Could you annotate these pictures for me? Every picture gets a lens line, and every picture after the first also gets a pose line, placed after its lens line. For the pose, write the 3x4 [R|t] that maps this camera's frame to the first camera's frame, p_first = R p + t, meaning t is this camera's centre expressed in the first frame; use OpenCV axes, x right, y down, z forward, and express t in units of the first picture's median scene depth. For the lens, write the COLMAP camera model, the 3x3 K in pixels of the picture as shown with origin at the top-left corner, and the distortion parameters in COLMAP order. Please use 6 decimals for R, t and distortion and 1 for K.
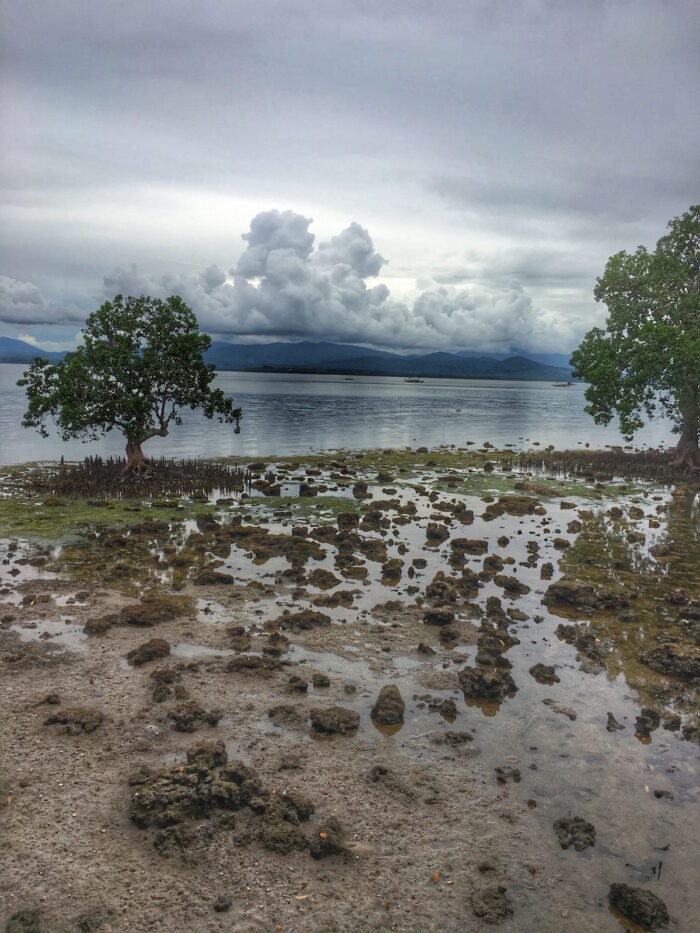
lens RADIAL K [[792.1, 0, 351.3], [0, 792.1, 458.8], [0, 0, 1]] dist [0.029686, 0.017436]
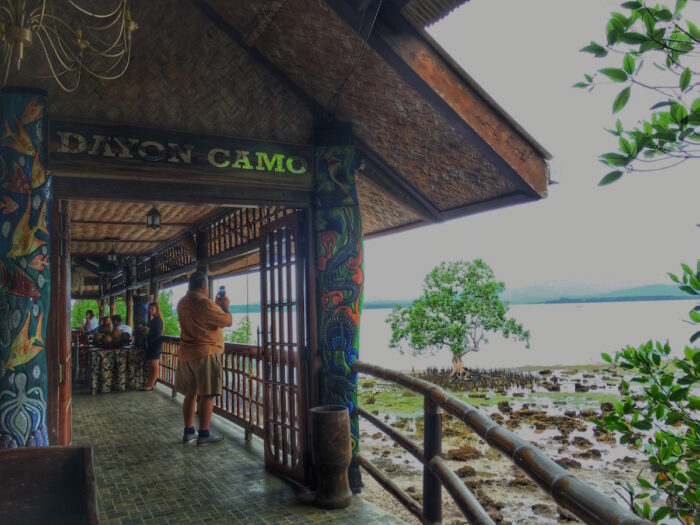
lens RADIAL K [[594.3, 0, 348.9], [0, 594.3, 260.1], [0, 0, 1]] dist [0.029686, 0.017436]
pose [[0.897688, -0.096635, -0.429905, 0.049388], [0.014050, 0.981437, -0.191271, 0.014626], [0.440408, 0.165662, 0.882382, -0.128647]]
